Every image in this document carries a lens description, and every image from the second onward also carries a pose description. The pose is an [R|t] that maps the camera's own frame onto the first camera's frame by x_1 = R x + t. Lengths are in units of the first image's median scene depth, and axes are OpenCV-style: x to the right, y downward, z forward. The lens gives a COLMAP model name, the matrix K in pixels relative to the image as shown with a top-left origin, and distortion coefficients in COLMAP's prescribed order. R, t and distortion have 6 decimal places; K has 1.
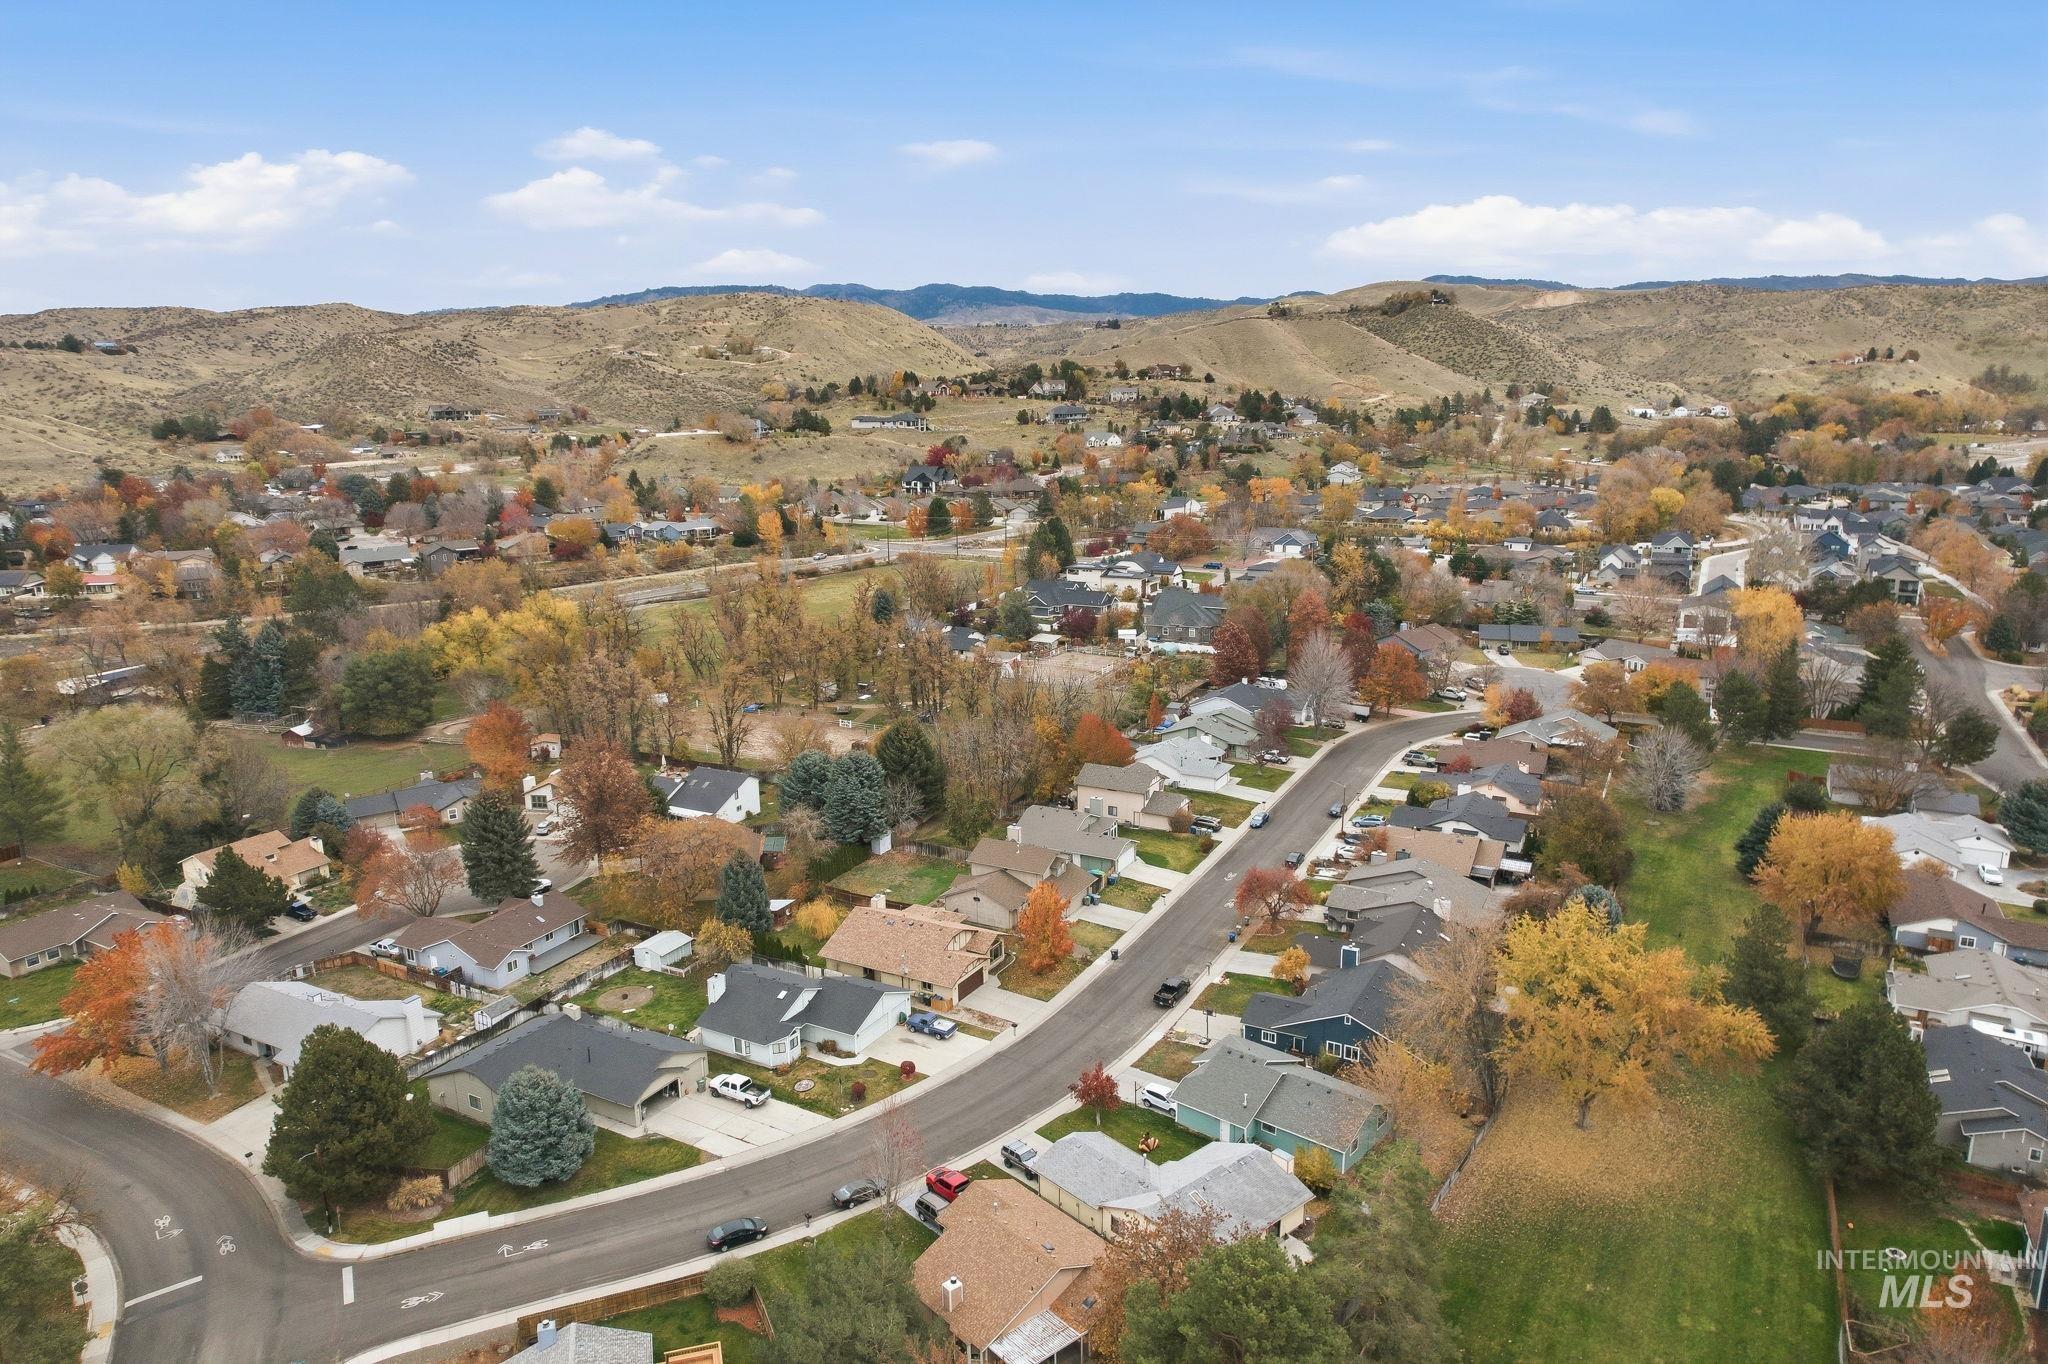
lens RADIAL K [[1313.8, 0, 1026.8], [0, 1313.8, 688.0], [0, 0, 1]] dist [-0.054199, 0.031845]
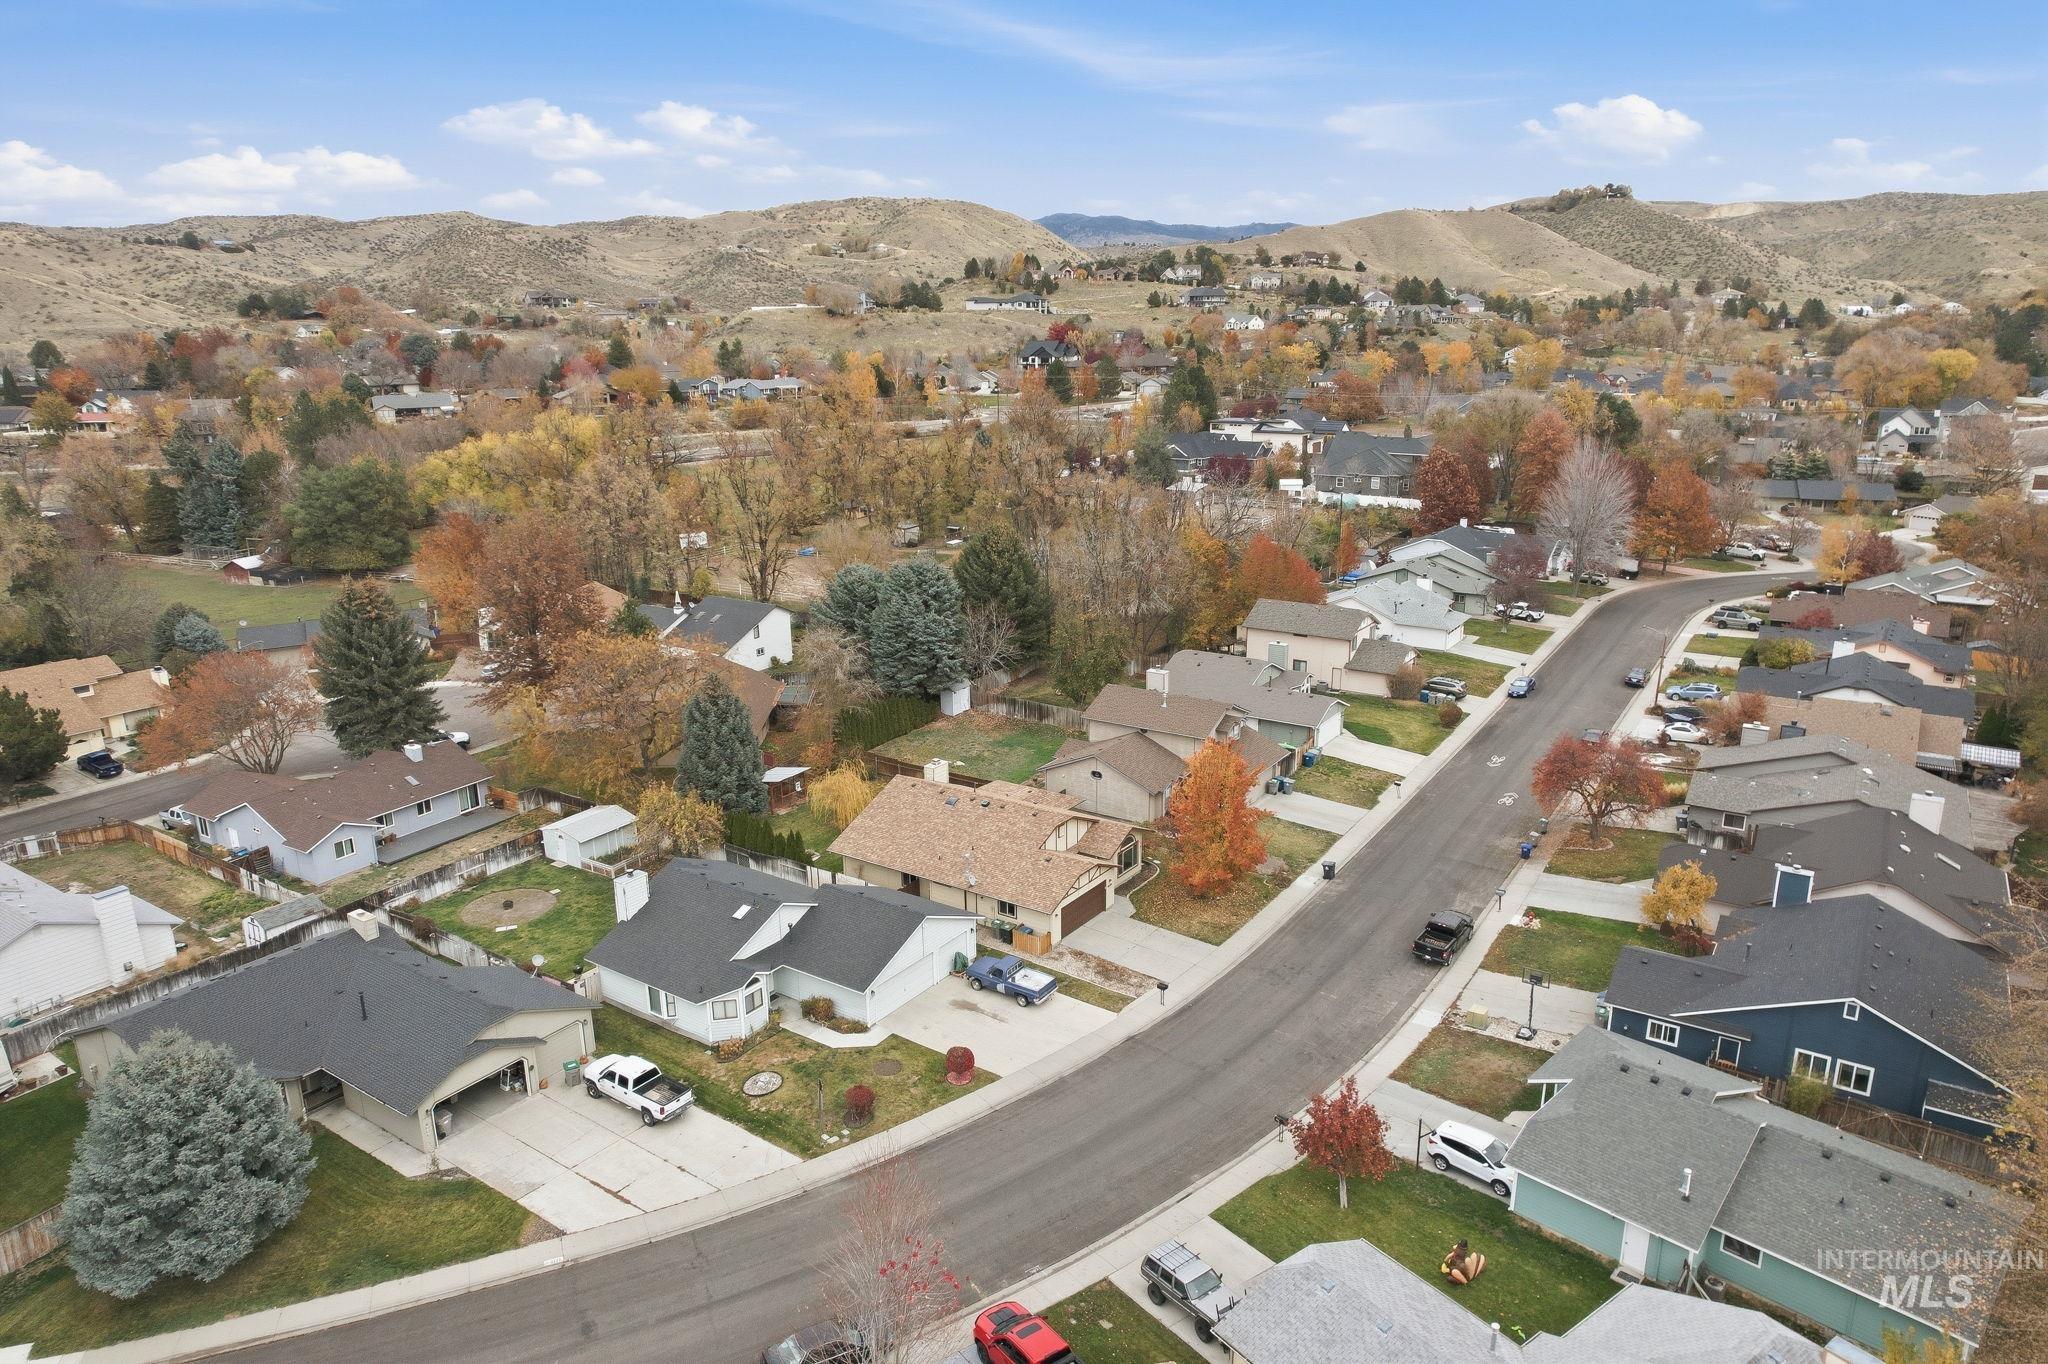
lens RADIAL K [[1313.8, 0, 1035.3], [0, 1313.8, 687.2], [0, 0, 1]] dist [-0.054199, 0.031845]
pose [[0.996296, 0.030635, -0.080349, -0.011940], [-0.026857, 0.998501, 0.047687, 0.058894], [0.081689, -0.045353, 0.995625, 0.248290]]
